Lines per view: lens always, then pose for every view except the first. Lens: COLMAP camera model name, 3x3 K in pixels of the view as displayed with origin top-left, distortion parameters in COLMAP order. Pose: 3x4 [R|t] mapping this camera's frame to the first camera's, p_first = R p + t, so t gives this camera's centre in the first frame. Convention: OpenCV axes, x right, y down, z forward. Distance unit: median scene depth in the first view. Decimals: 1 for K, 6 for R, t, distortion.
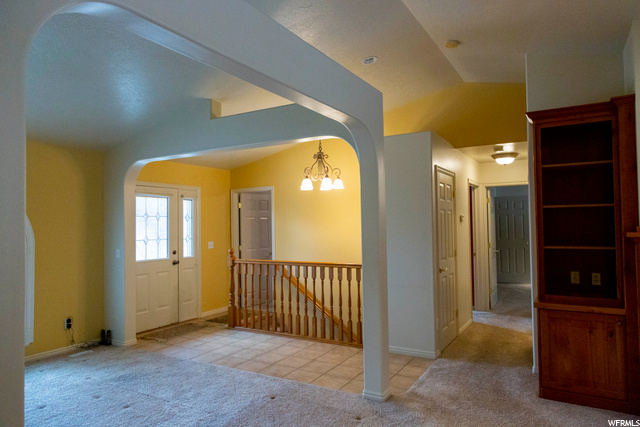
lens RADIAL K [[423.1, 0, 319.0], [0, 423.1, 213.9], [0, 0, 1]] dist [0.005141, -0.002046]
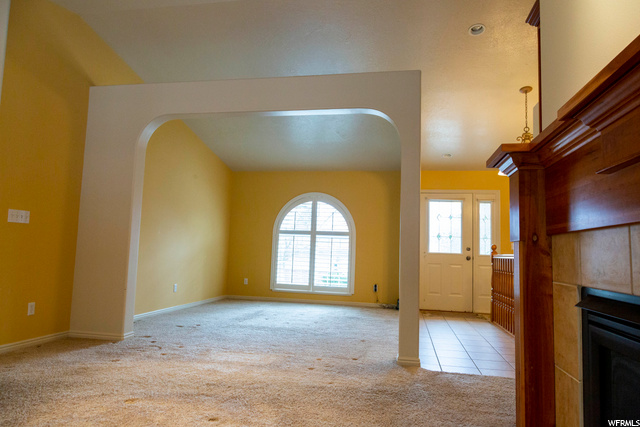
lens RADIAL K [[423.1, 0, 321.3], [0, 423.1, 211.6], [0, 0, 1]] dist [0.005141, -0.002046]
pose [[0.321687, -0.068150, -0.944390, 0.622821], [-0.016352, 0.996858, -0.077506, 0.086798], [0.946705, 0.040376, 0.319562, 0.264549]]
